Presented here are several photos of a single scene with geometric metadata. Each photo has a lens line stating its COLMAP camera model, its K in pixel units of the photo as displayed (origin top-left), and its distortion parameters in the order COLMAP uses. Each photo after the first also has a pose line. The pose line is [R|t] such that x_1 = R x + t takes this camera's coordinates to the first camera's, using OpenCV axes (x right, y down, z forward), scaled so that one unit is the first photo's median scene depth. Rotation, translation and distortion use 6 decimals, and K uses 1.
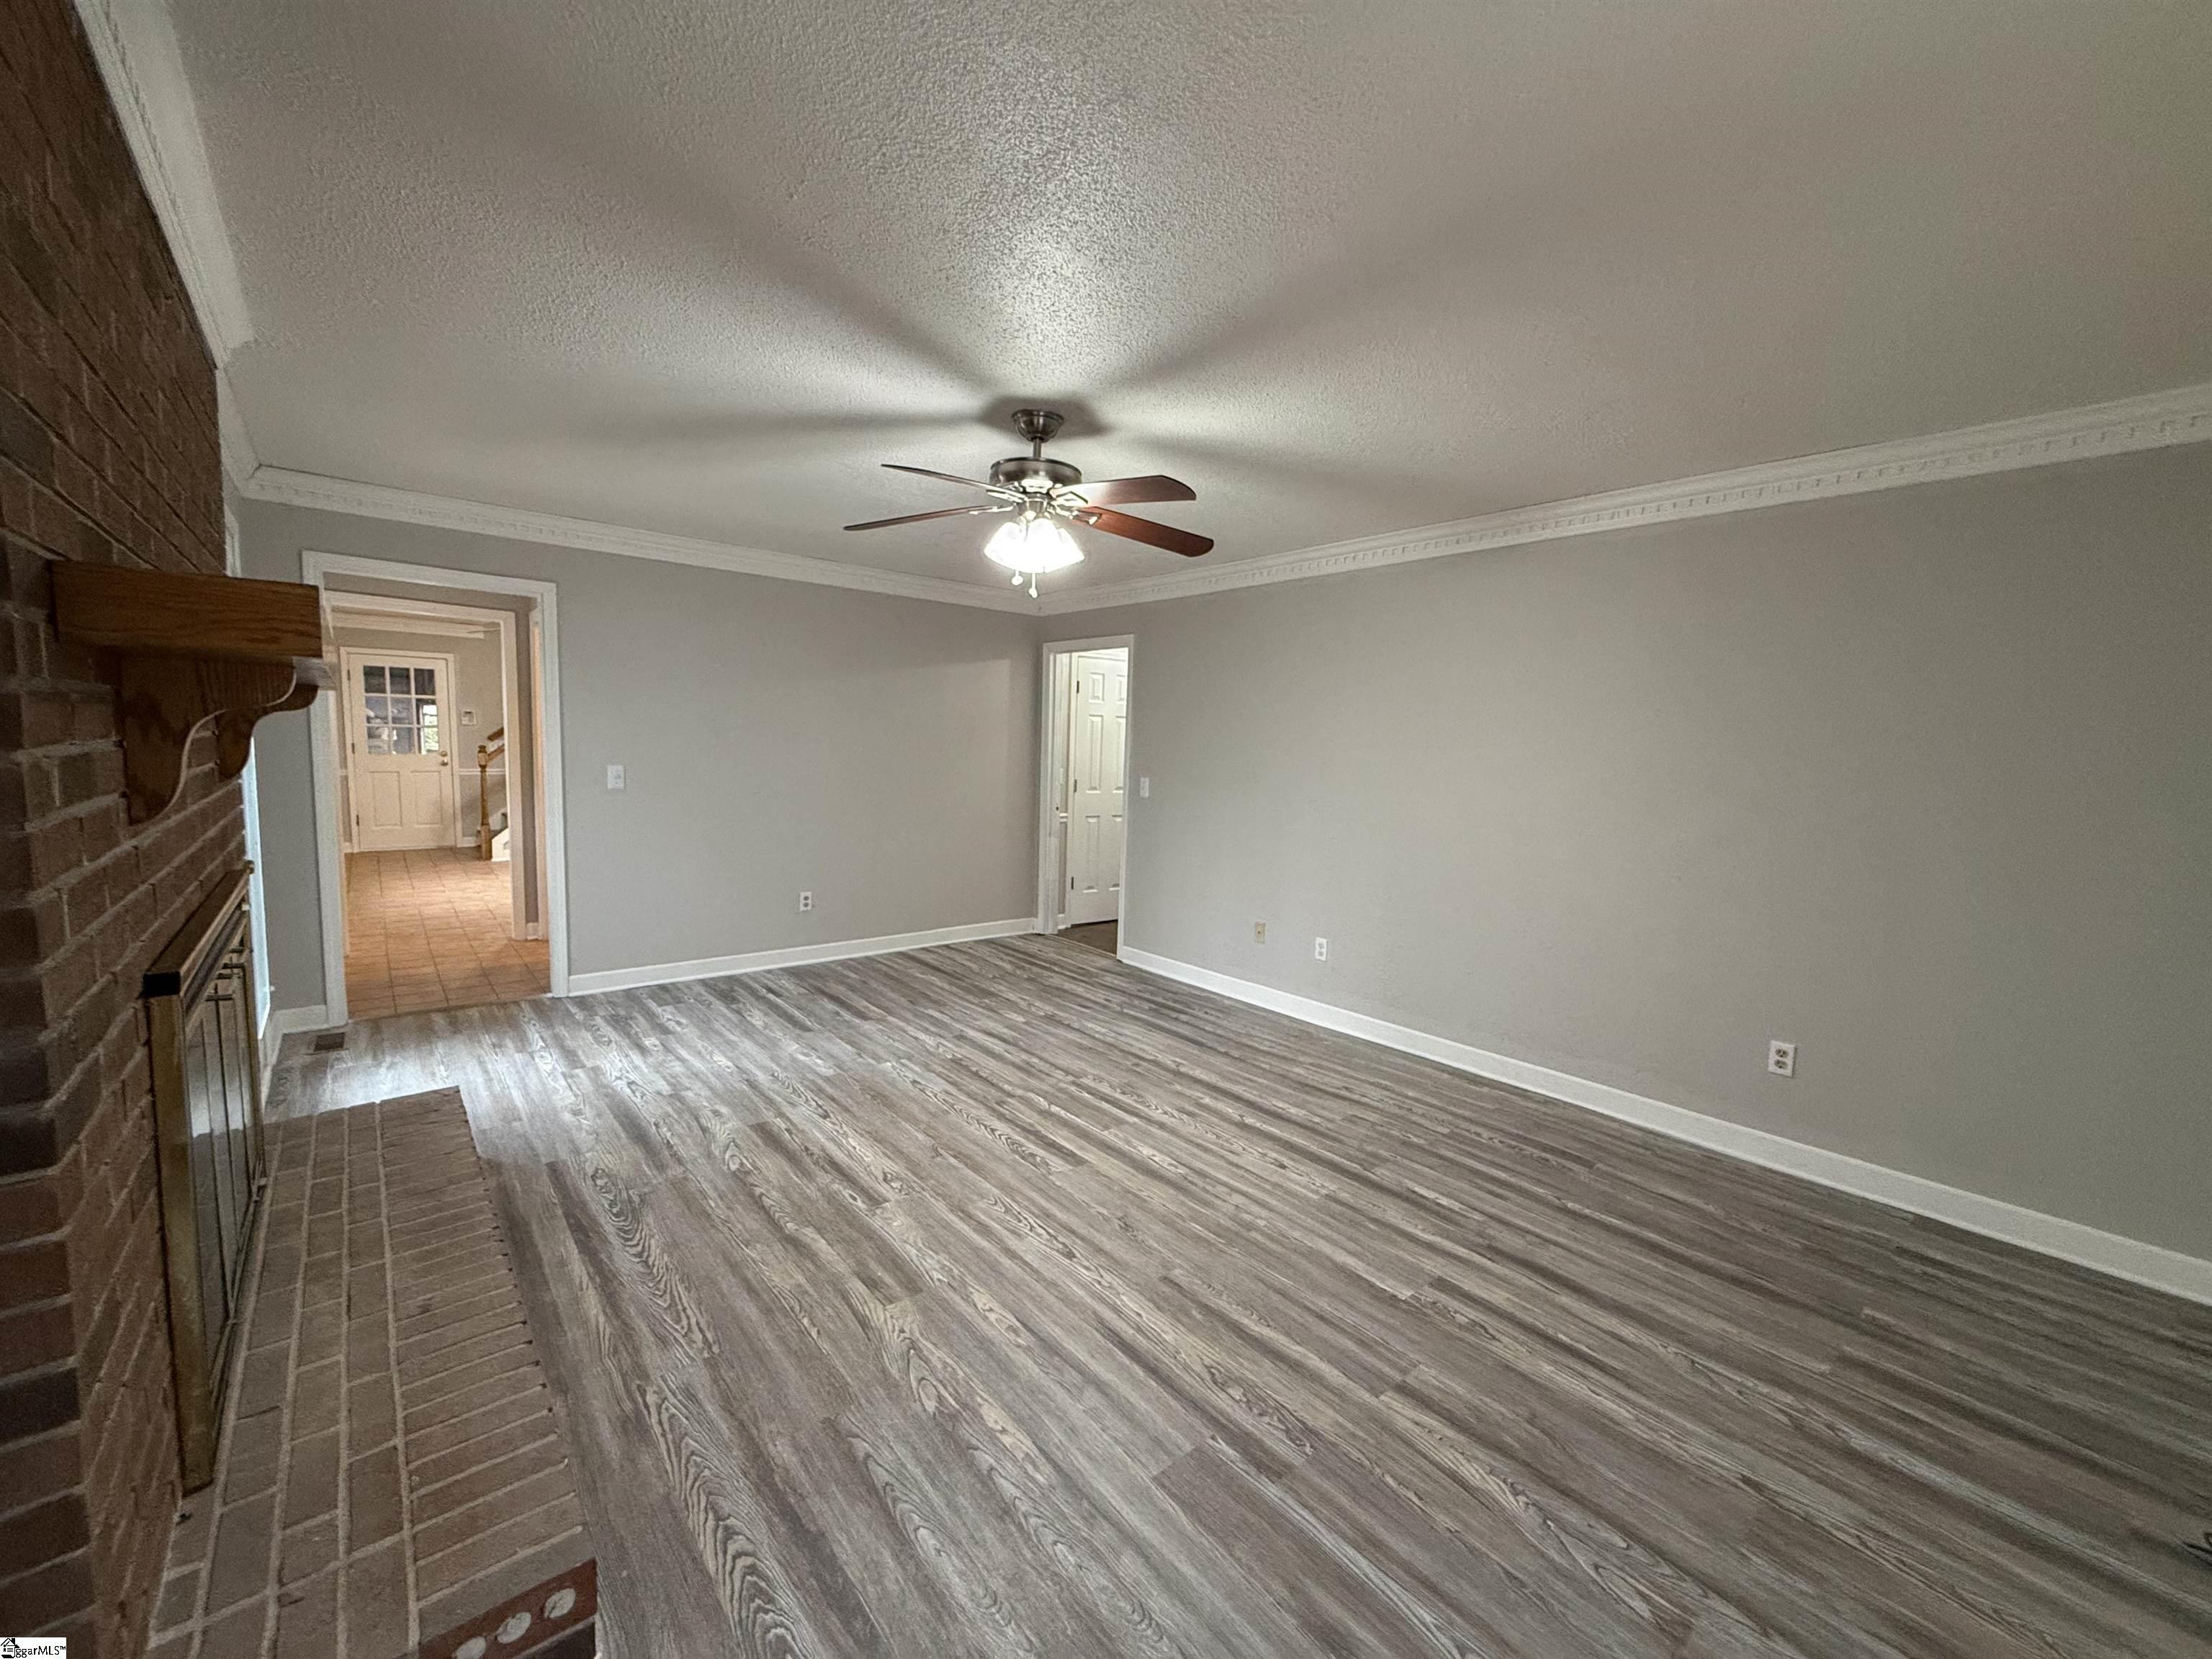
lens RADIAL K [[876.3, 0, 1088.9], [0, 876.3, 834.0], [0, 0, 1]] dist [-0.000506, -0.000859]
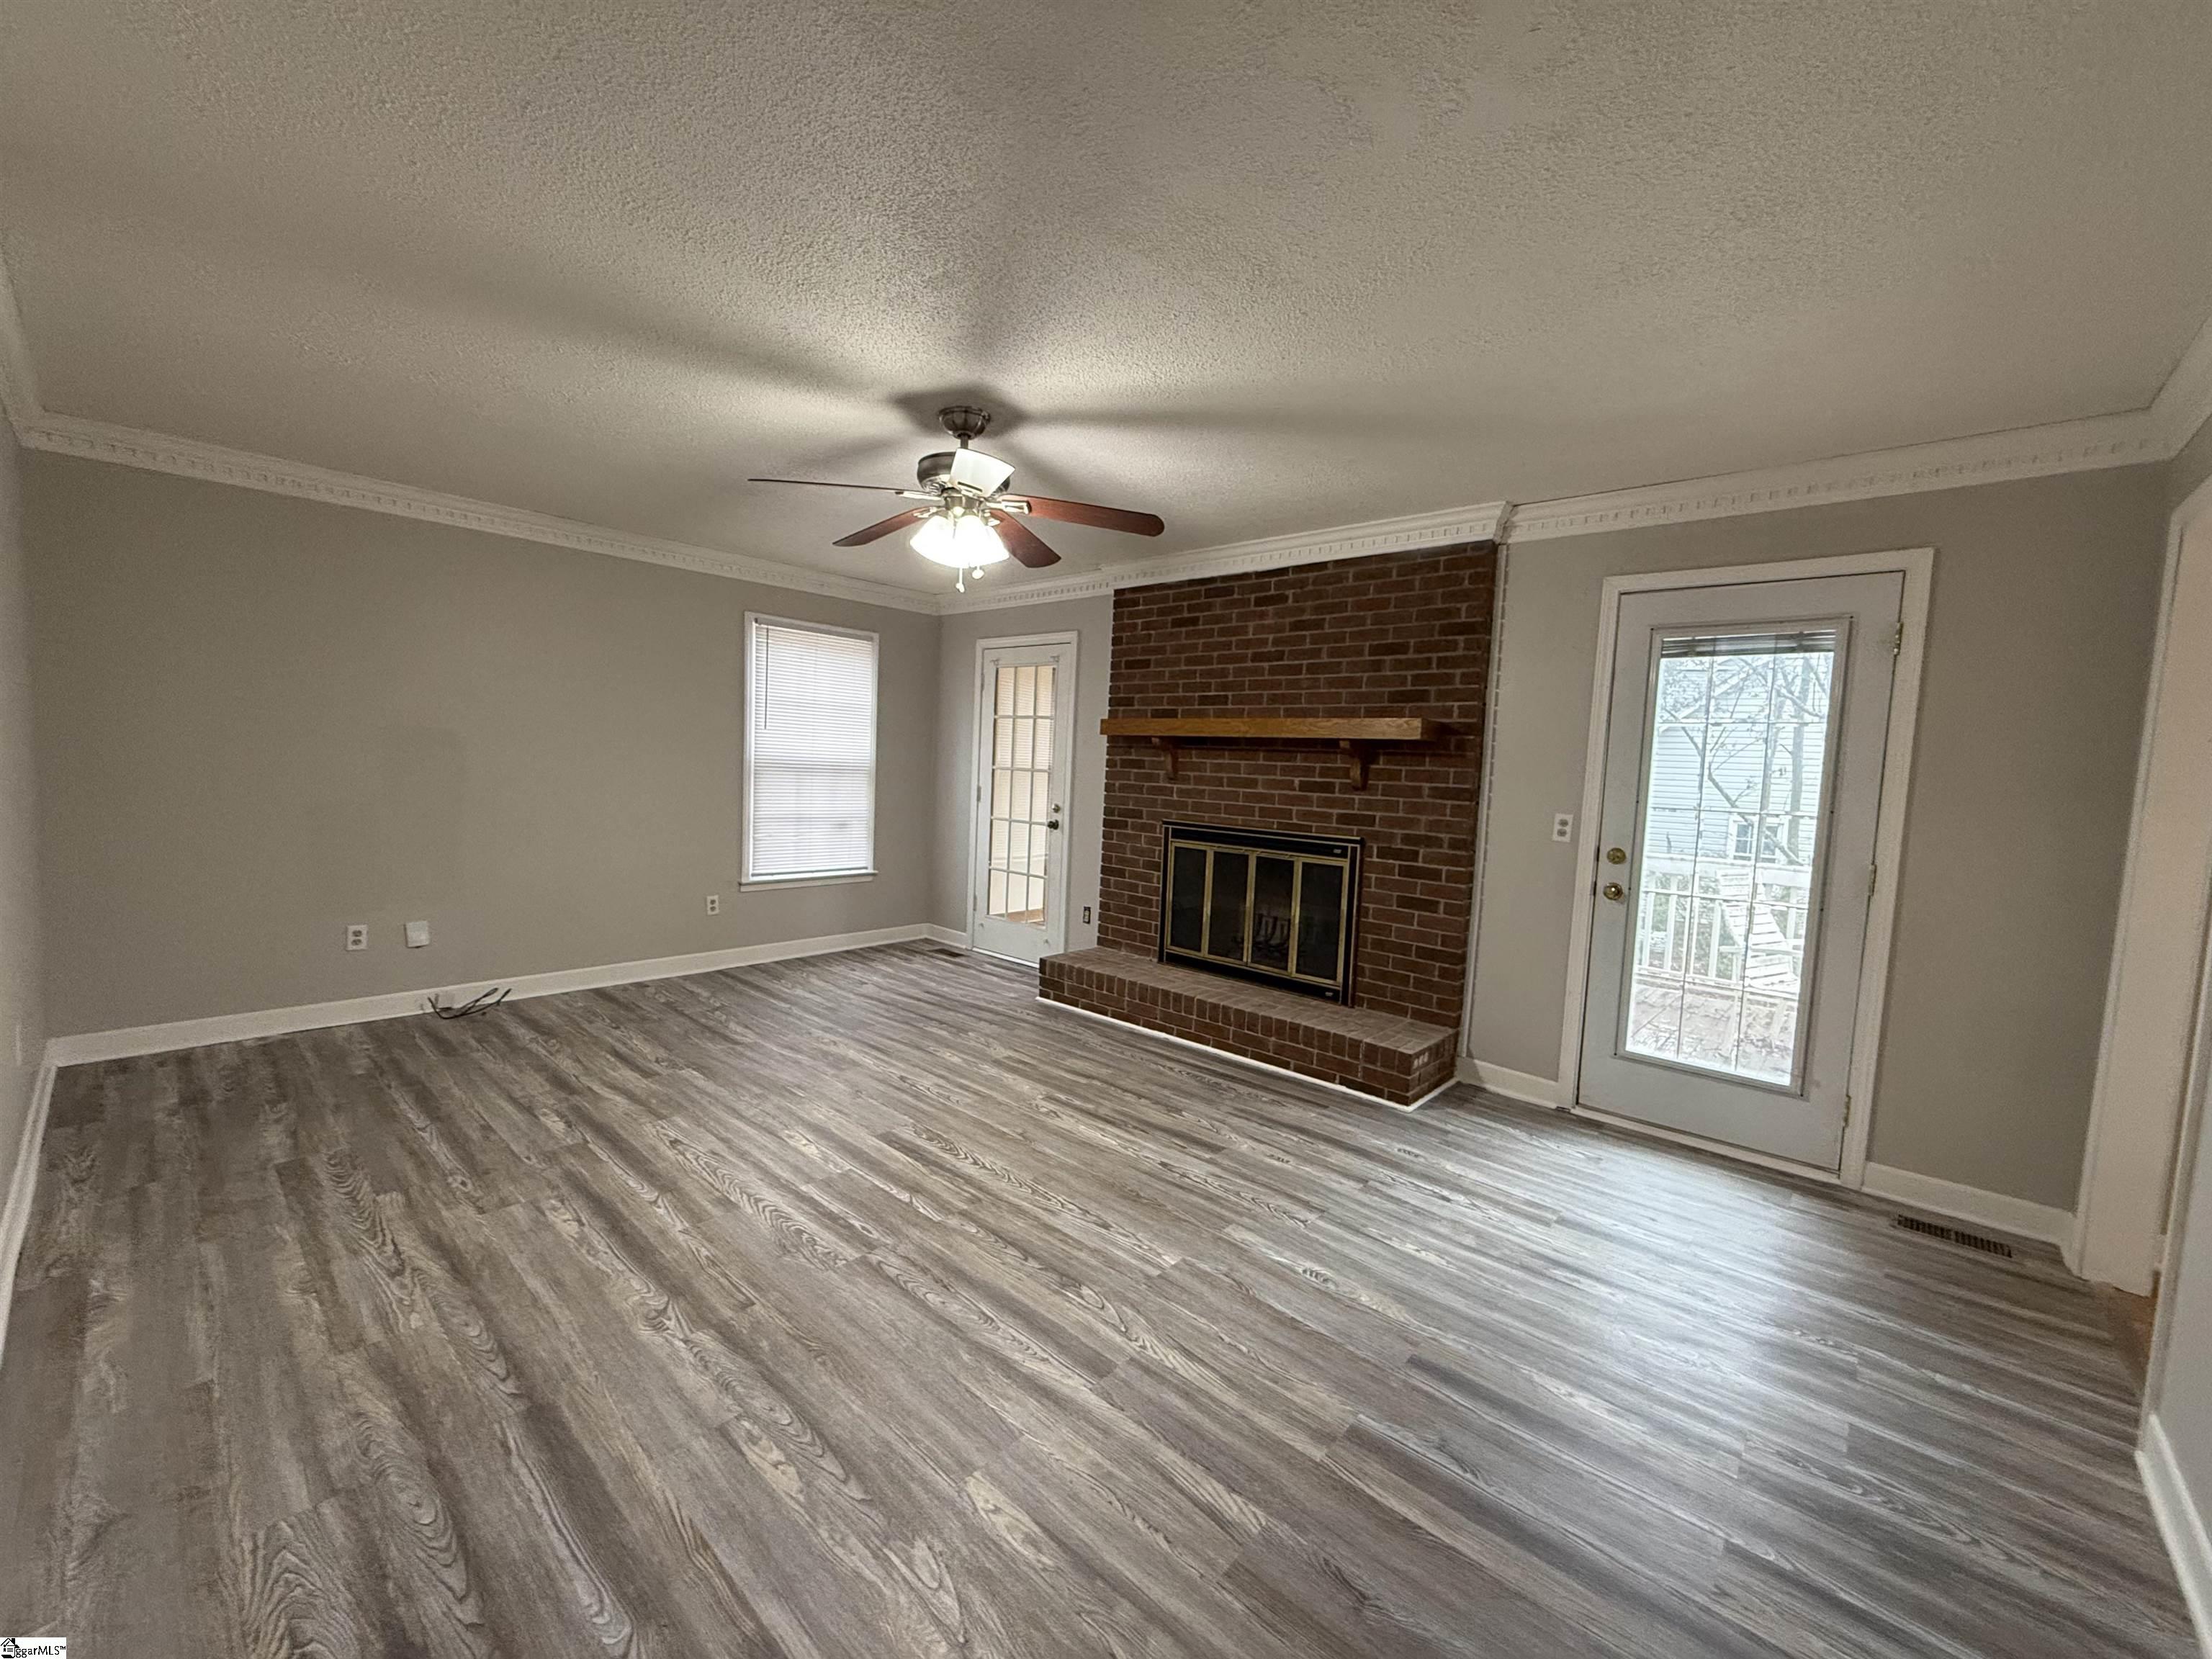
lens RADIAL K [[876.3, 0, 1104.1], [0, 876.3, 820.8], [0, 0, 1]] dist [-0.000506, -0.000859]
pose [[-0.985552, -0.063174, -0.157154, -0.074687], [-0.089336, 0.982166, 0.165435, -0.173308], [0.143900, 0.177084, -0.973619, 1.828937]]
